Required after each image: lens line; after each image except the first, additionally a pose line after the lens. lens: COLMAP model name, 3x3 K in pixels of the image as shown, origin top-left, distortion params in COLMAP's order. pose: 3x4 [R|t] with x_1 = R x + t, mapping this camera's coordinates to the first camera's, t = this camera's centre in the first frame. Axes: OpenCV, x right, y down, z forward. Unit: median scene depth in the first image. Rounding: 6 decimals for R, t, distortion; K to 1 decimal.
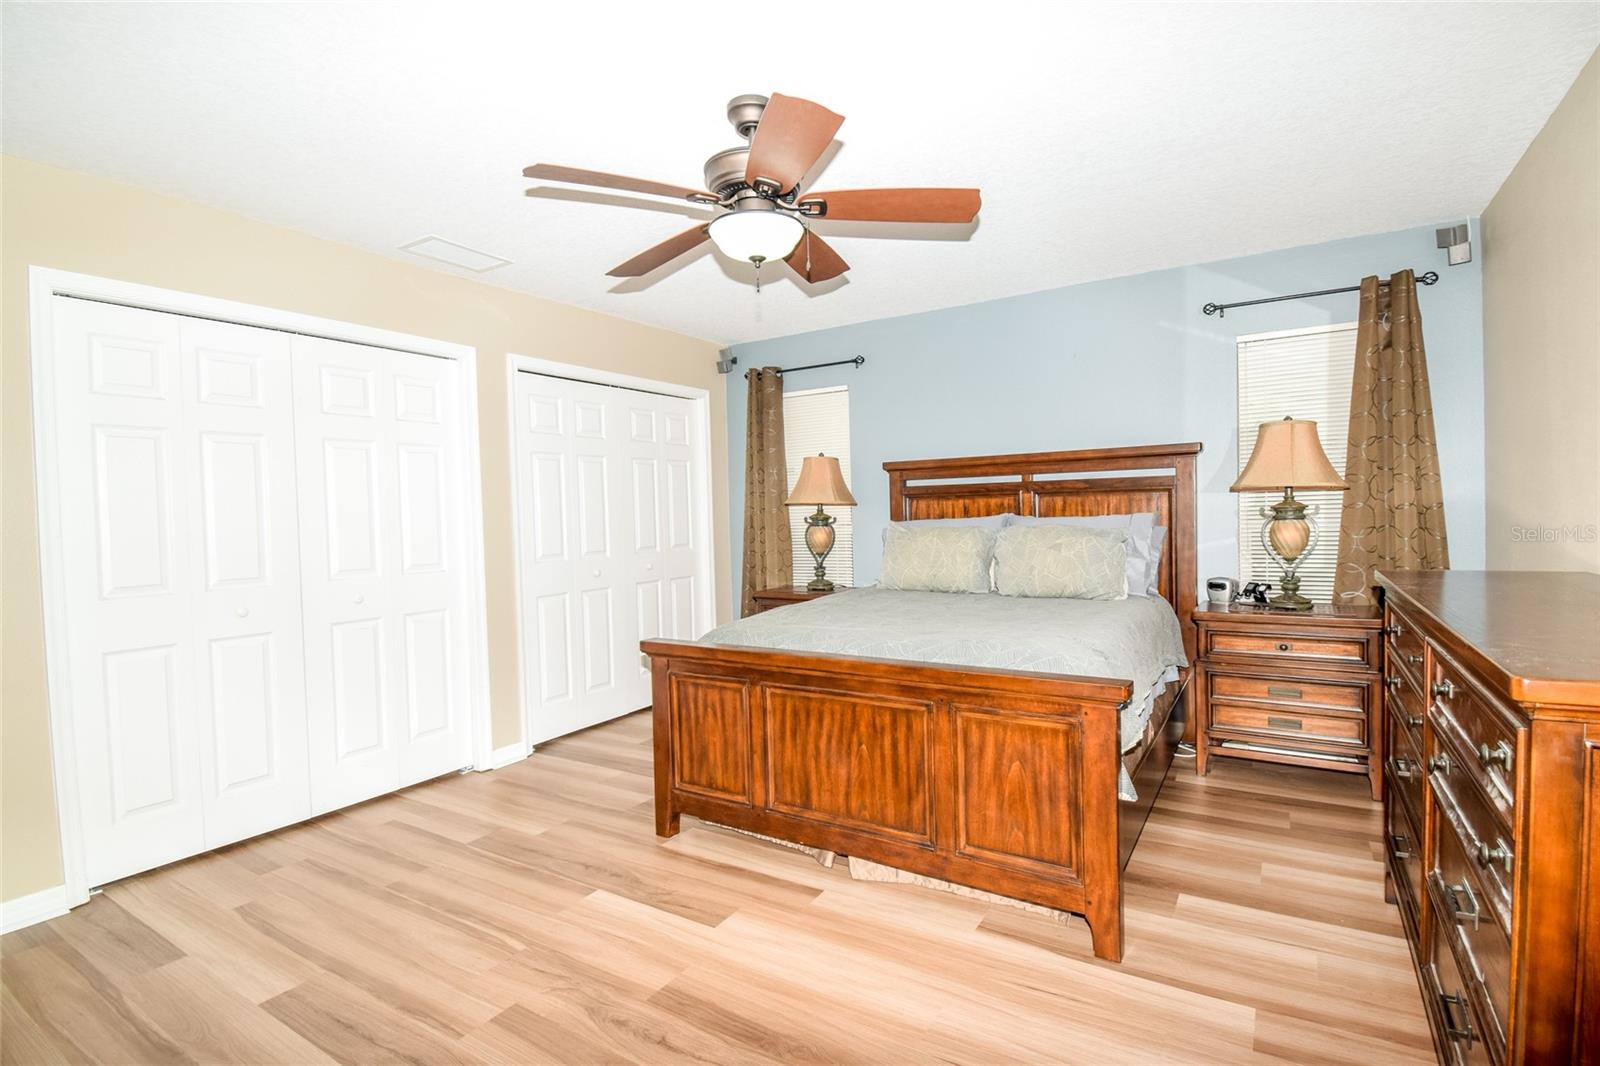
lens RADIAL K [[766.6, 0, 802.9], [0, 766.6, 533.9], [0, 0, 1]] dist [0.004734, -0.000776]
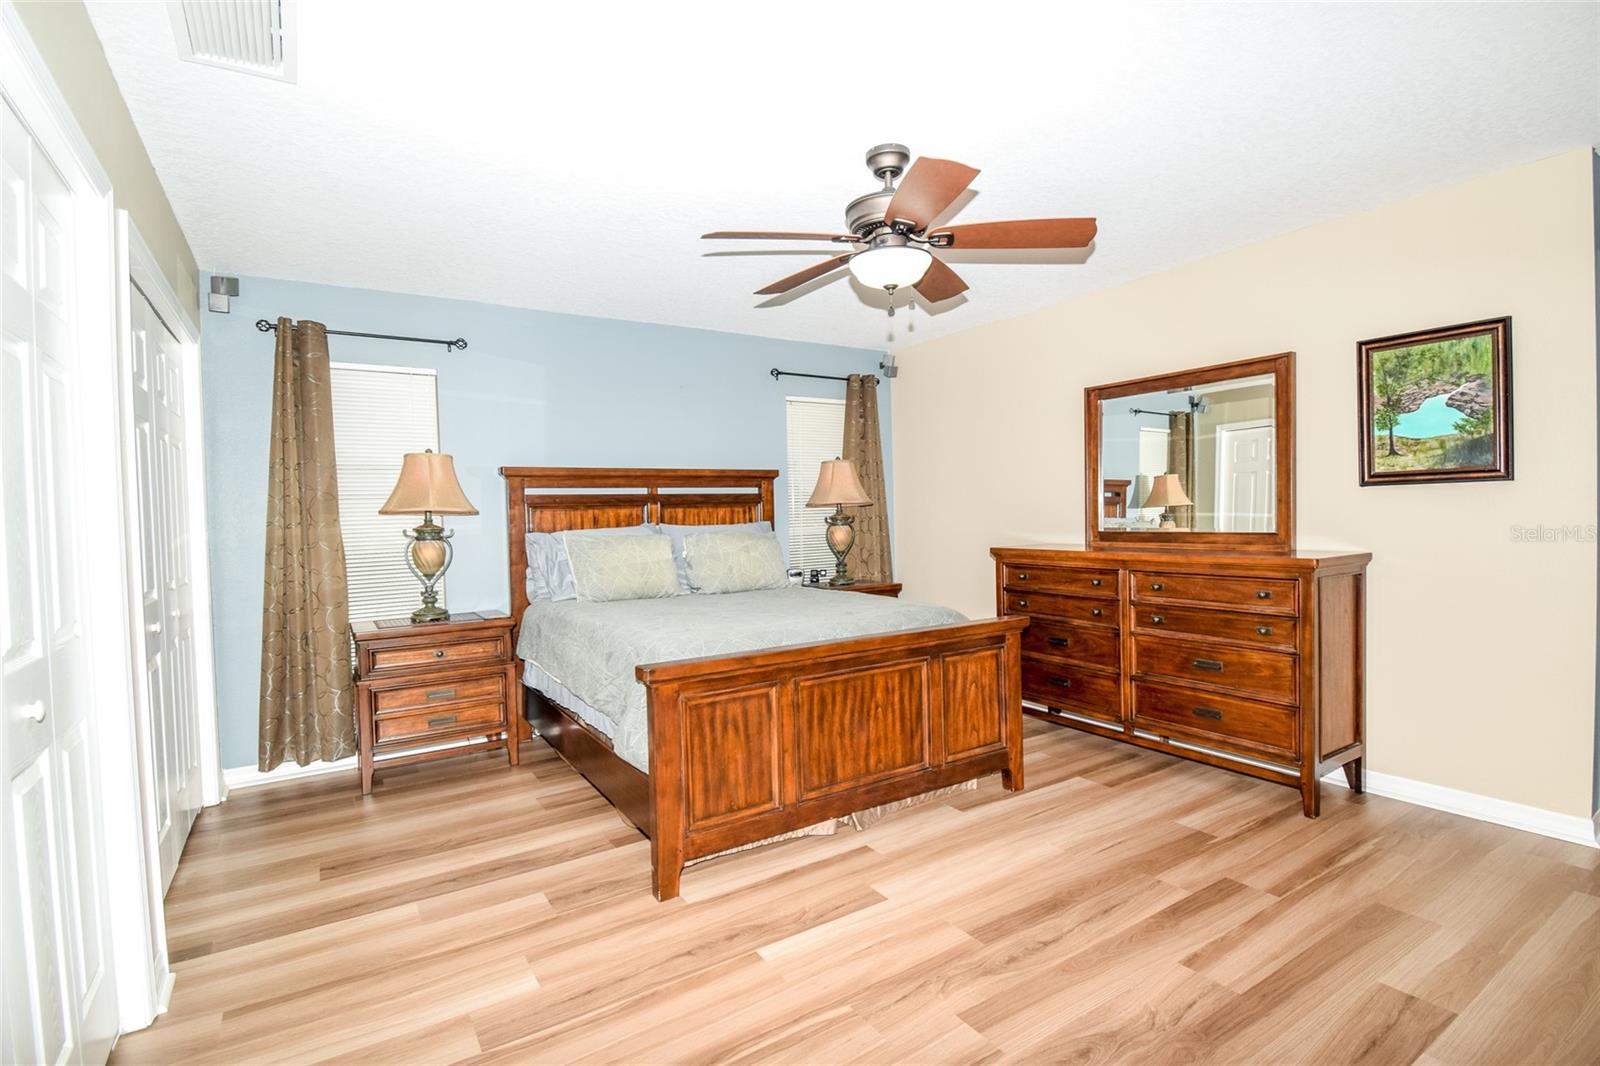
lens RADIAL K [[766.6, 0, 801.4], [0, 766.6, 537.0], [0, 0, 1]] dist [0.004734, -0.000776]
pose [[0.421011, -0.013446, 0.906956, -0.924340], [0.039975, 0.999194, -0.003742, 0.008270], [-0.906174, 0.037831, 0.421209, 0.526709]]
